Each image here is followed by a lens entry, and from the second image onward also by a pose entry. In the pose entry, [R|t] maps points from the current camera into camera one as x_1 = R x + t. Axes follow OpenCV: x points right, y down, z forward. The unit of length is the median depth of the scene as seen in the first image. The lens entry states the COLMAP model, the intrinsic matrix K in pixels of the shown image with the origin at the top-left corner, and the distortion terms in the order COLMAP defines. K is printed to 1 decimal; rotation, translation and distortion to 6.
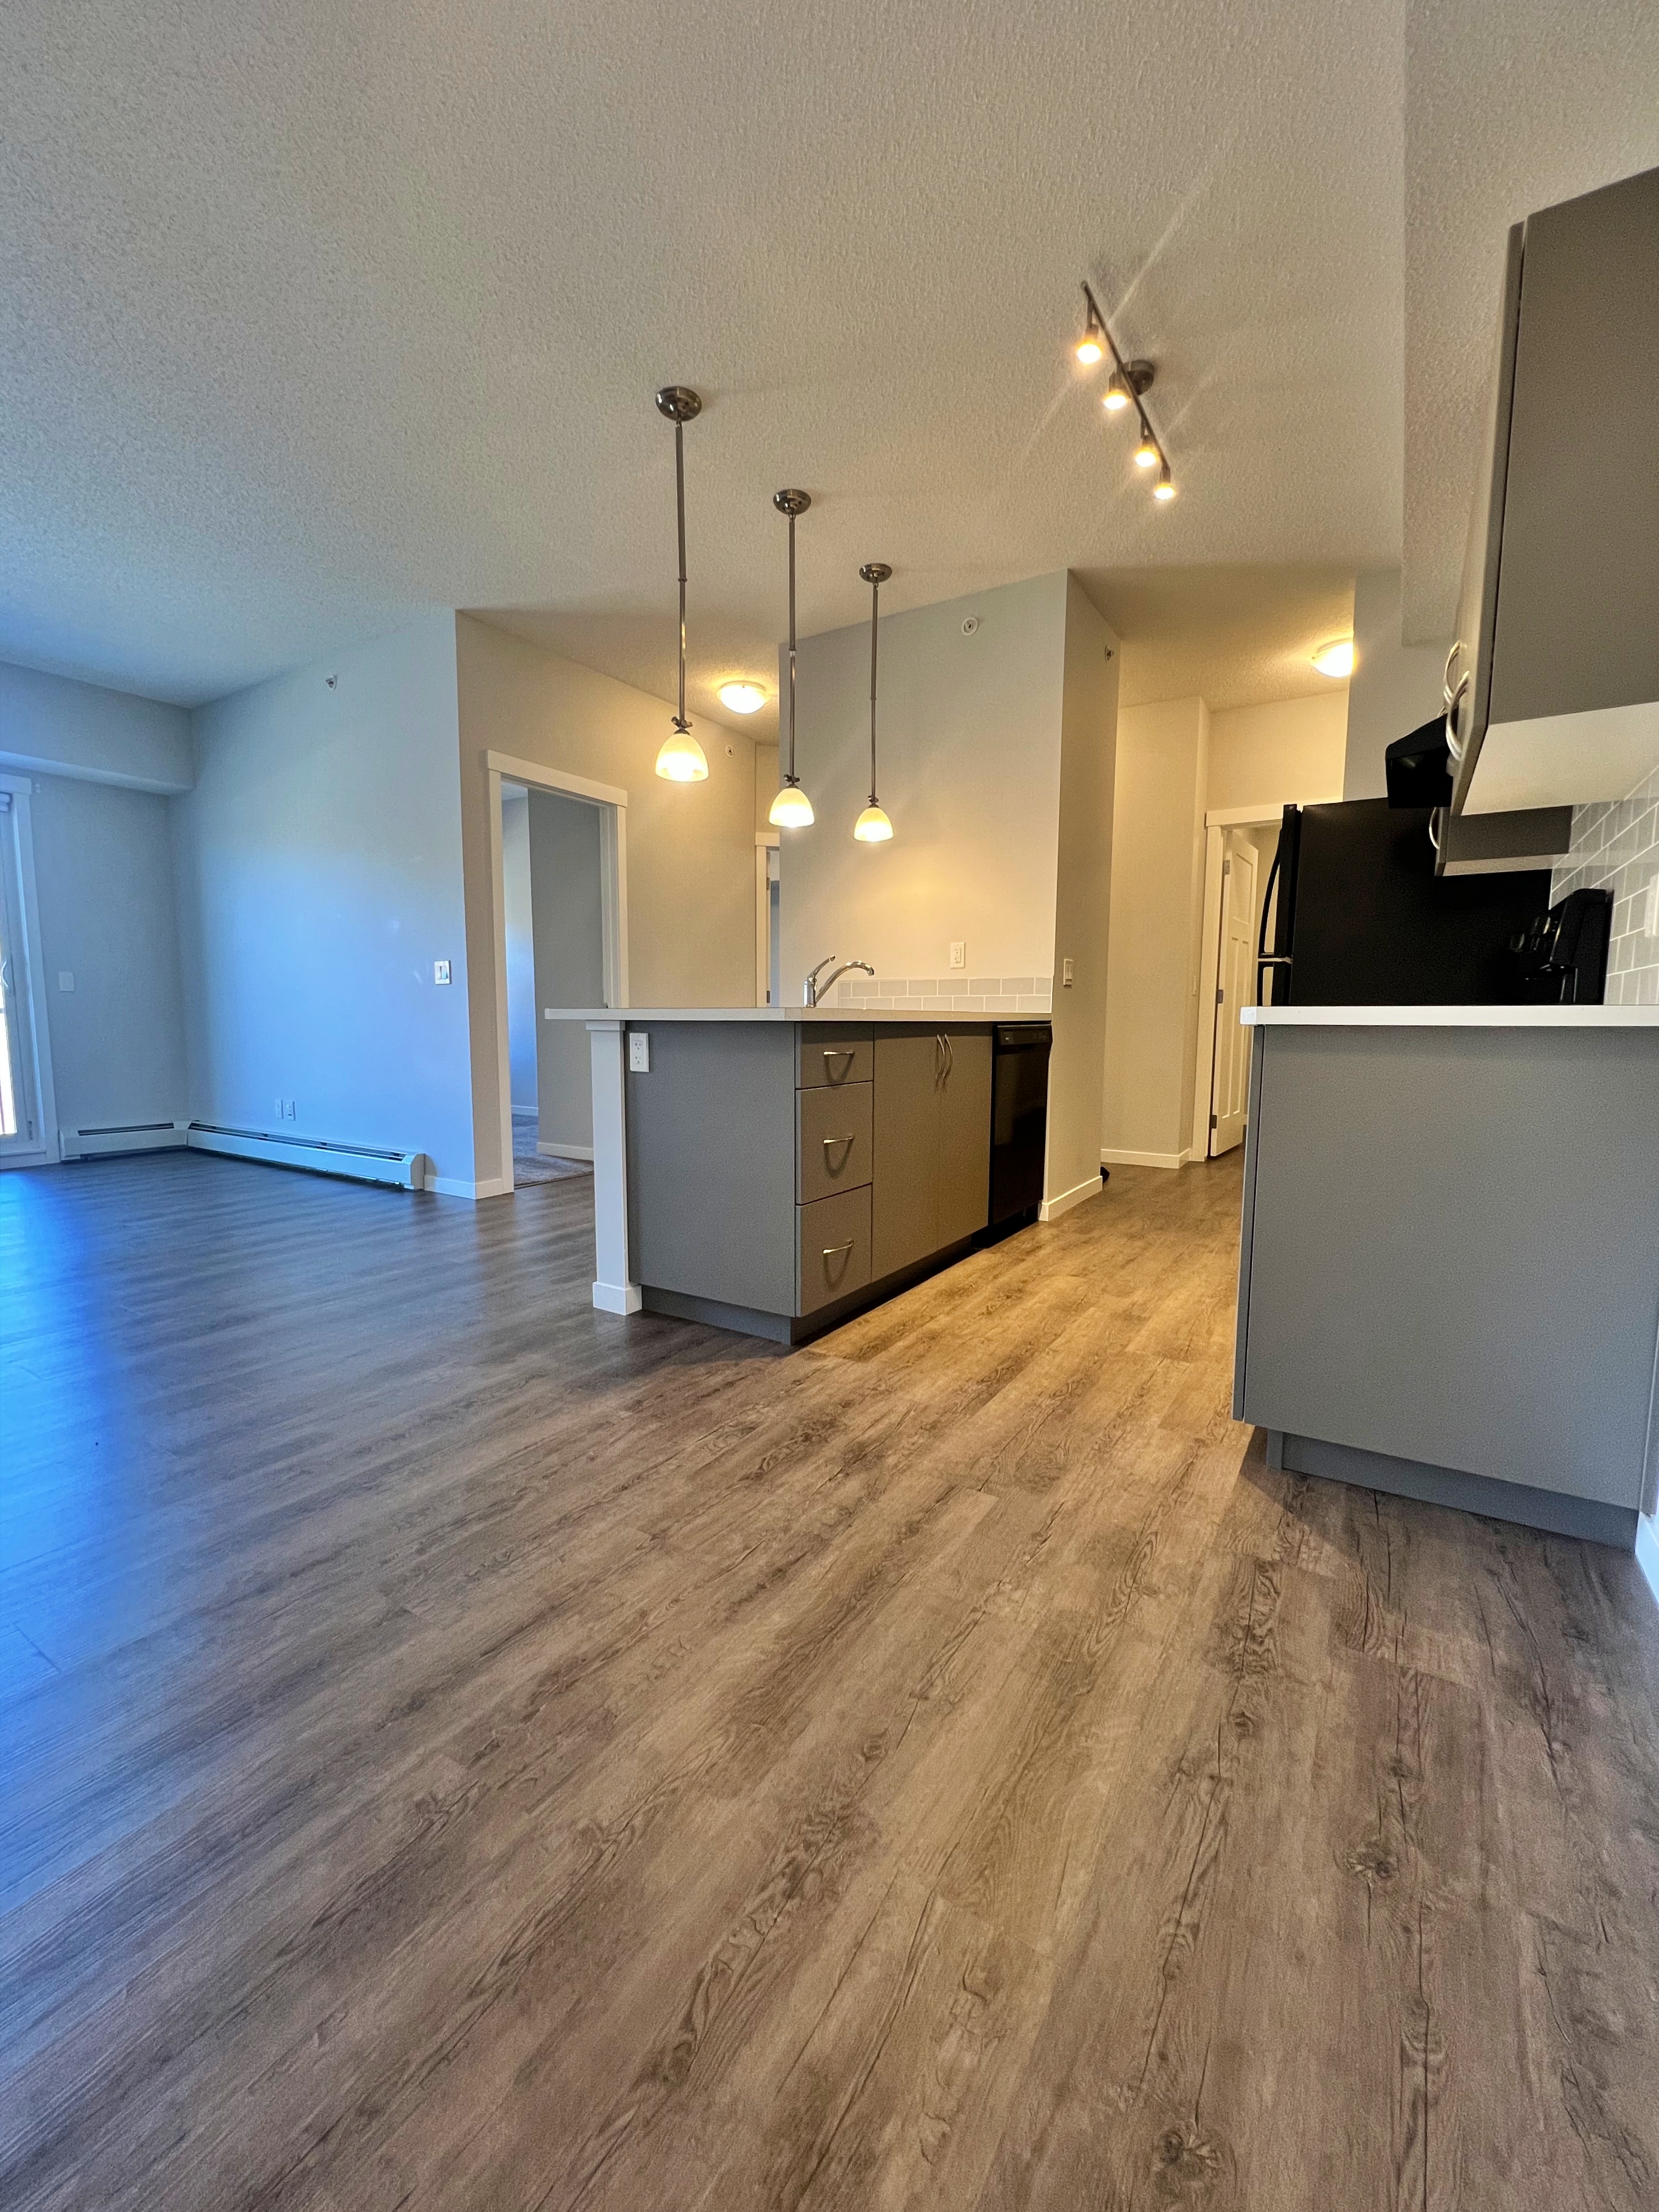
lens RADIAL K [[898.3, 0, 822.1], [0, 898.3, 1113.9], [0, 0, 1]] dist [-0.001816, 0.000548]
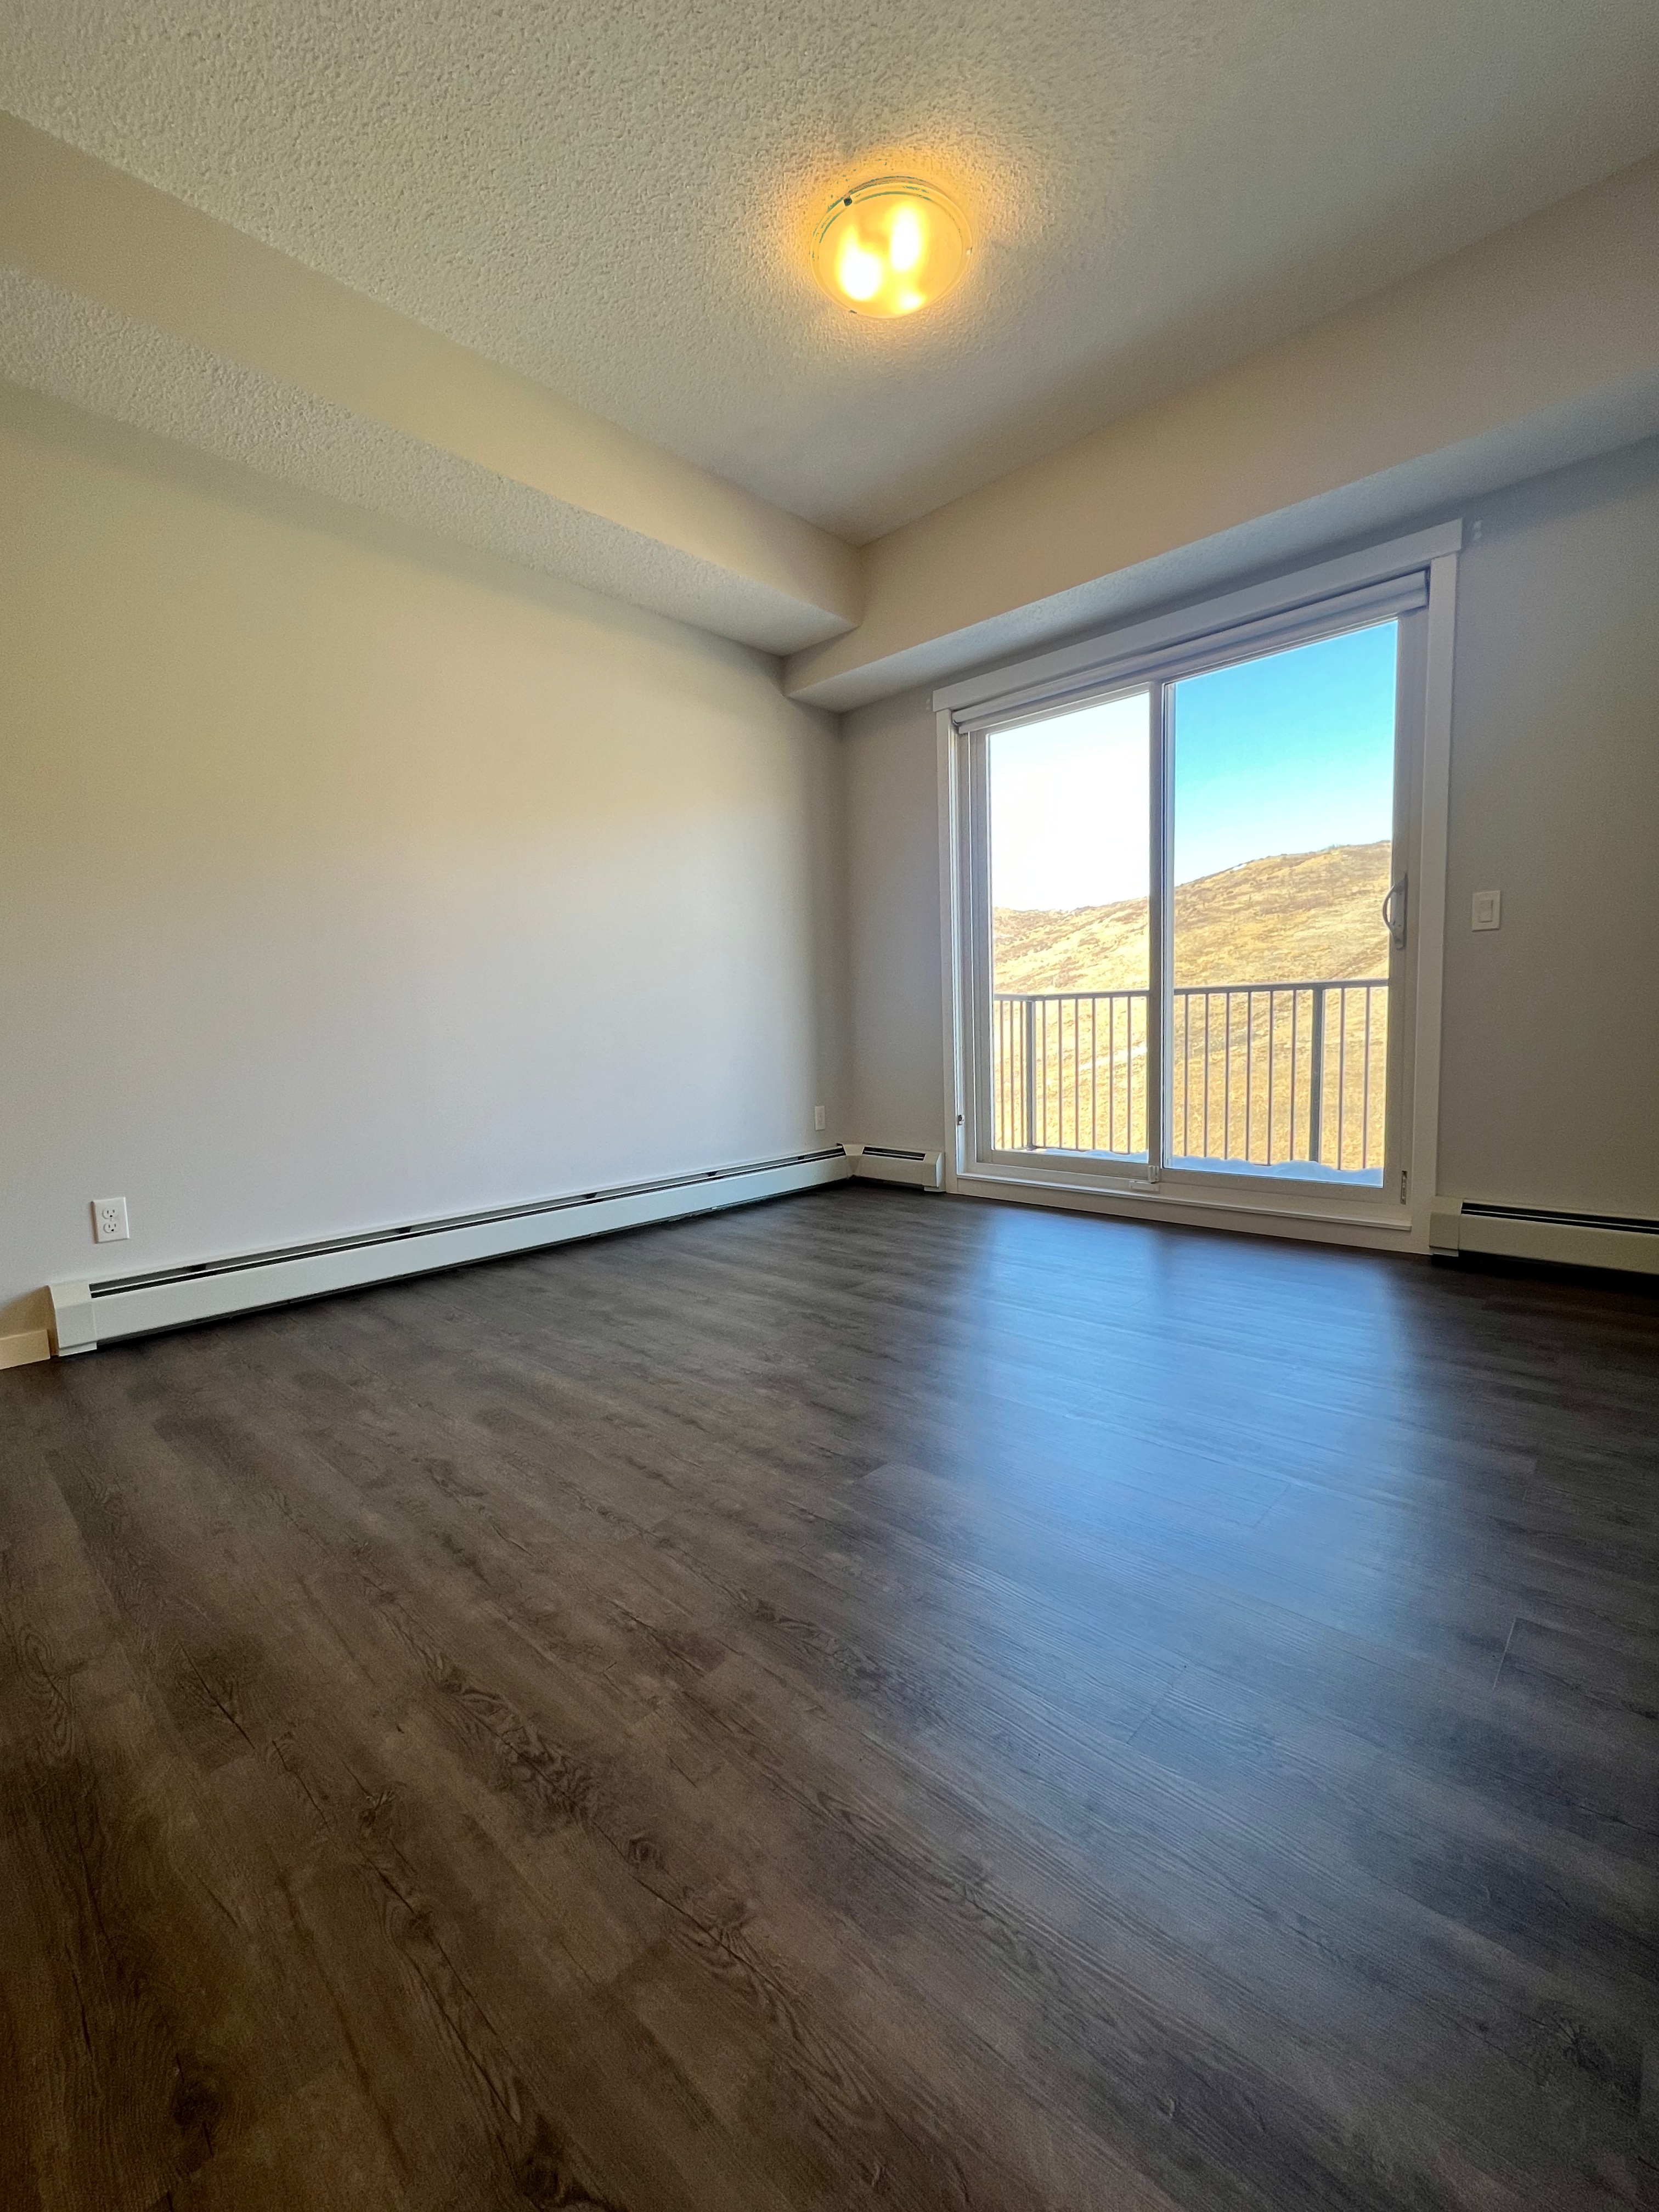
lens RADIAL K [[927.1, 0, 829.5], [0, 927.1, 1106.0], [0, 0, 1]] dist [0.000718, 0.000538]
pose [[-0.184554, 0.089536, -0.978735, -0.567509], [-0.075168, 0.991639, 0.104890, -0.144958], [0.979944, 0.092927, -0.176280, 1.660863]]
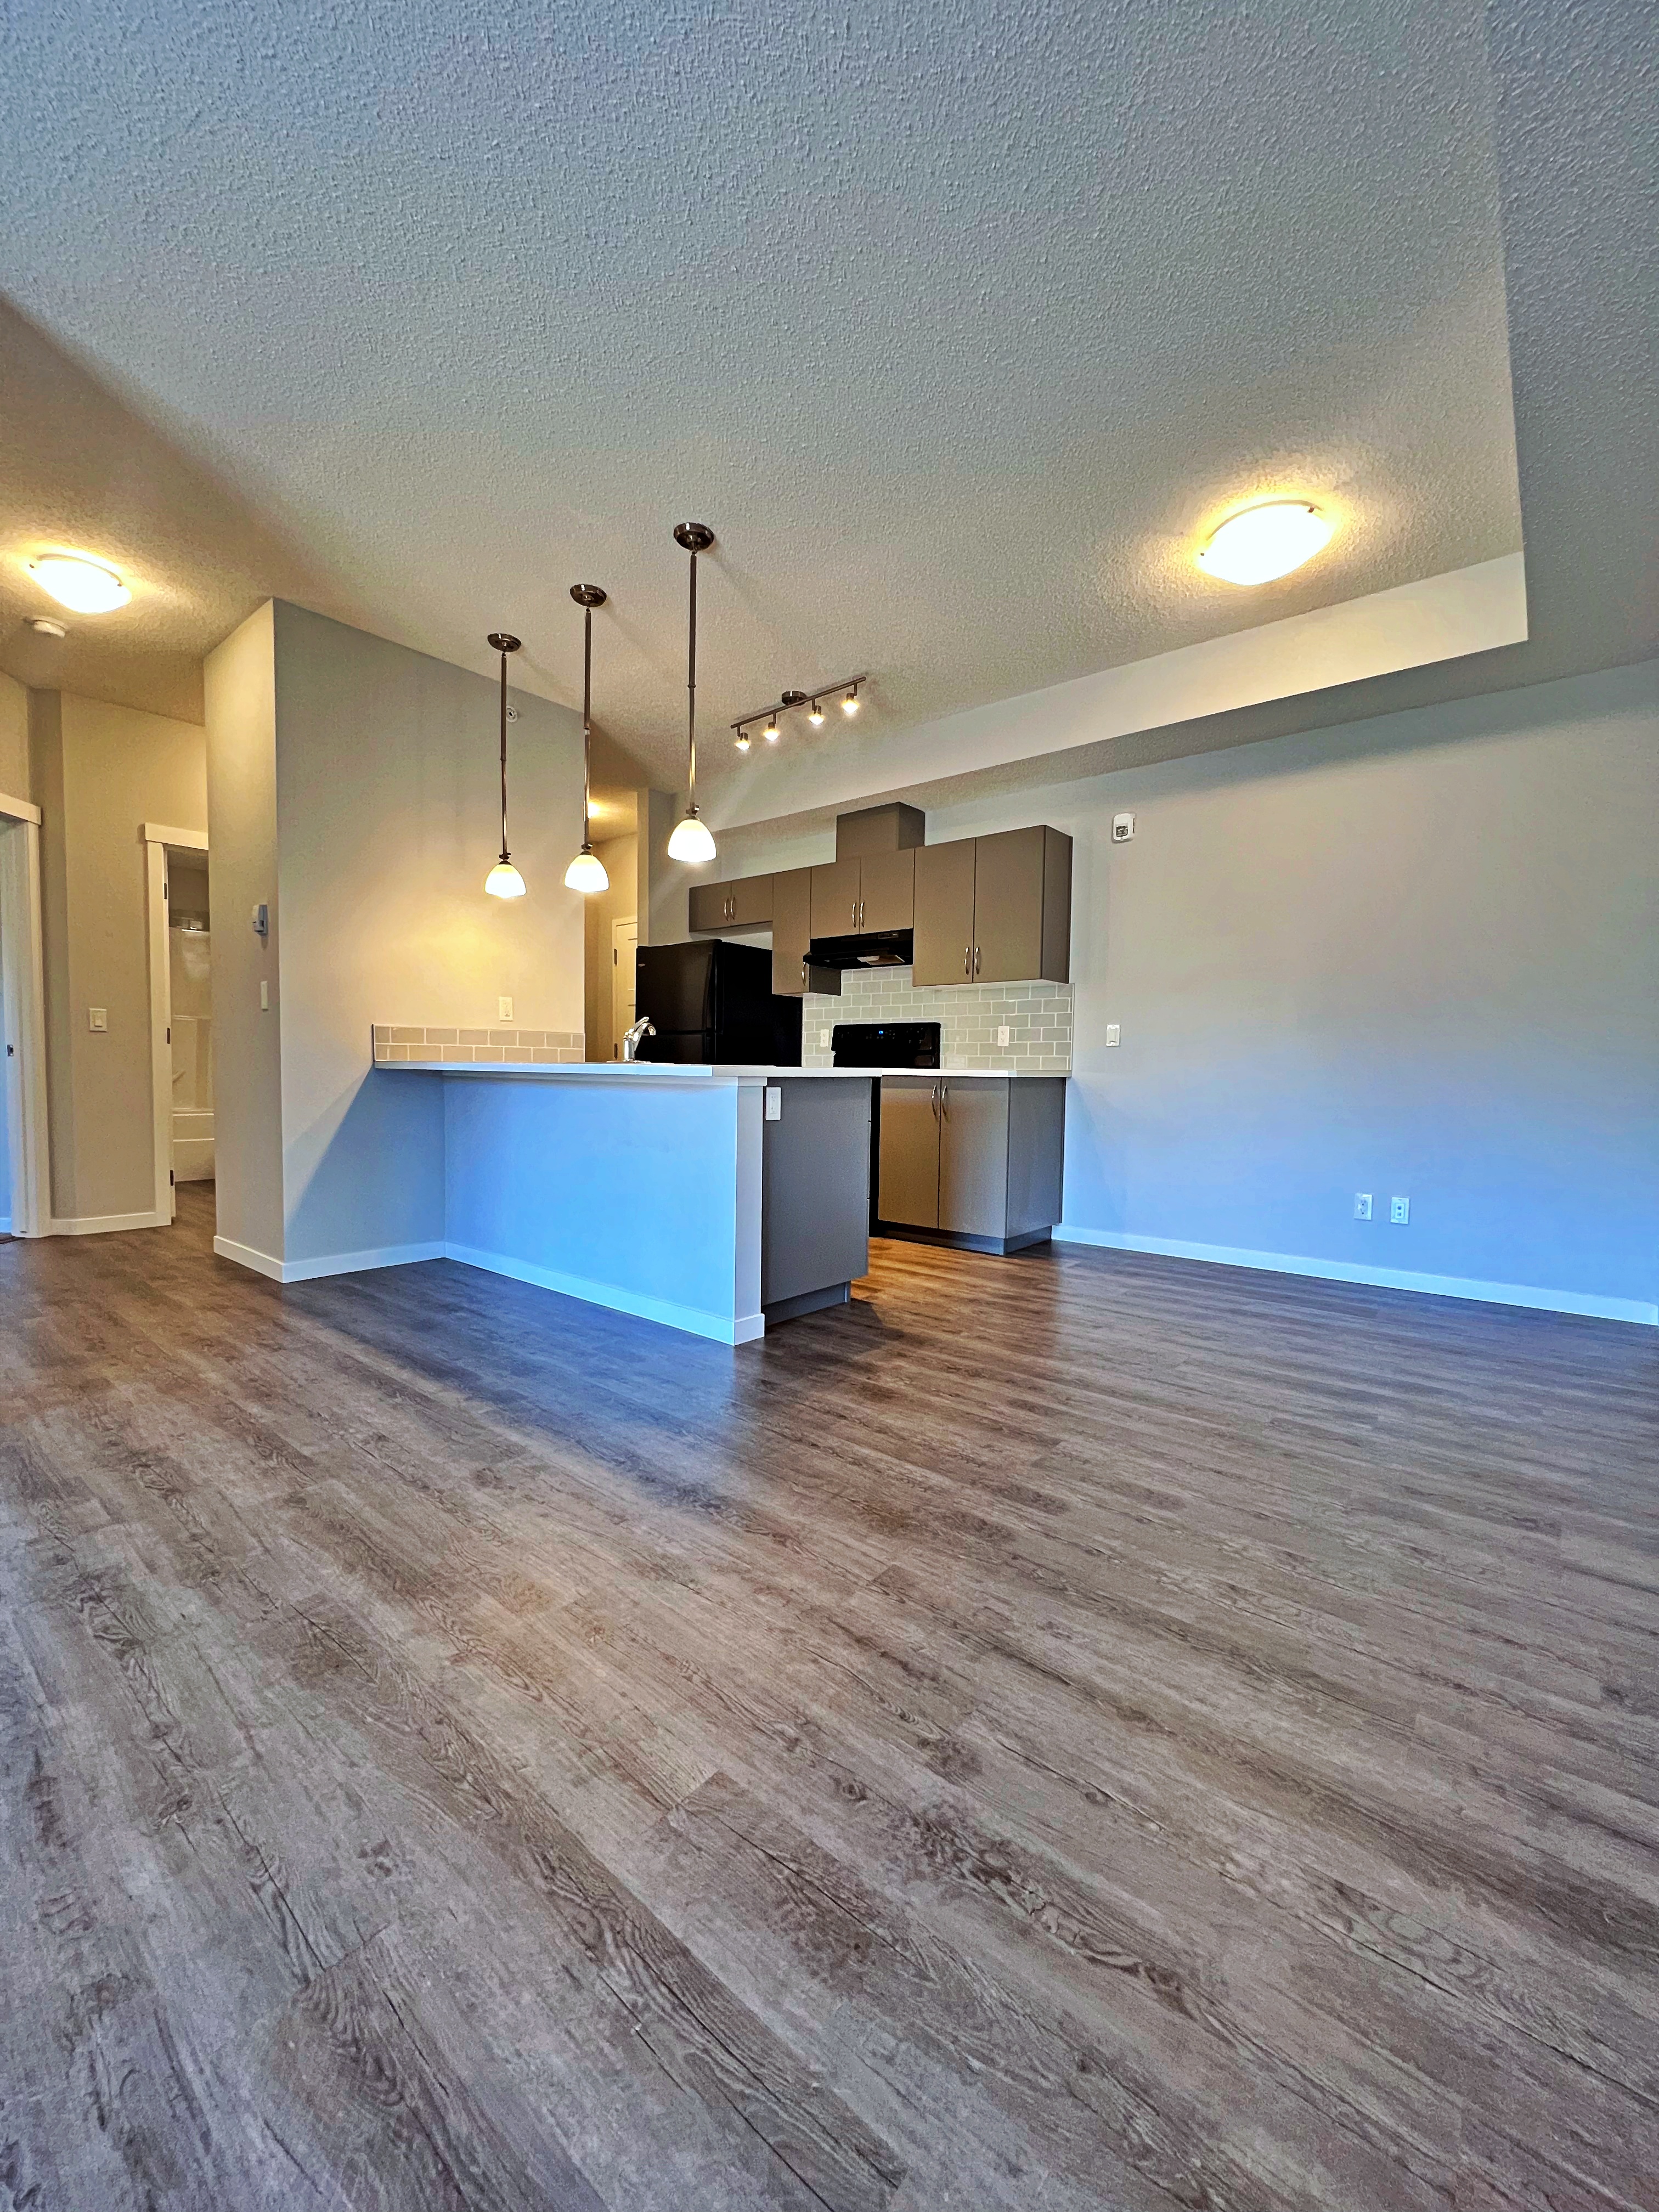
lens RADIAL K [[879.9, 0, 822.5], [0, 879.9, 1113.9], [0, 0, 1]] dist [-0.001539, 0.000849]
pose [[0.130058, -0.055777, 0.989936, -1.455483], [0.091094, 0.994866, 0.044087, -0.109206], [-0.987313, 0.084443, 0.134471, 0.850227]]
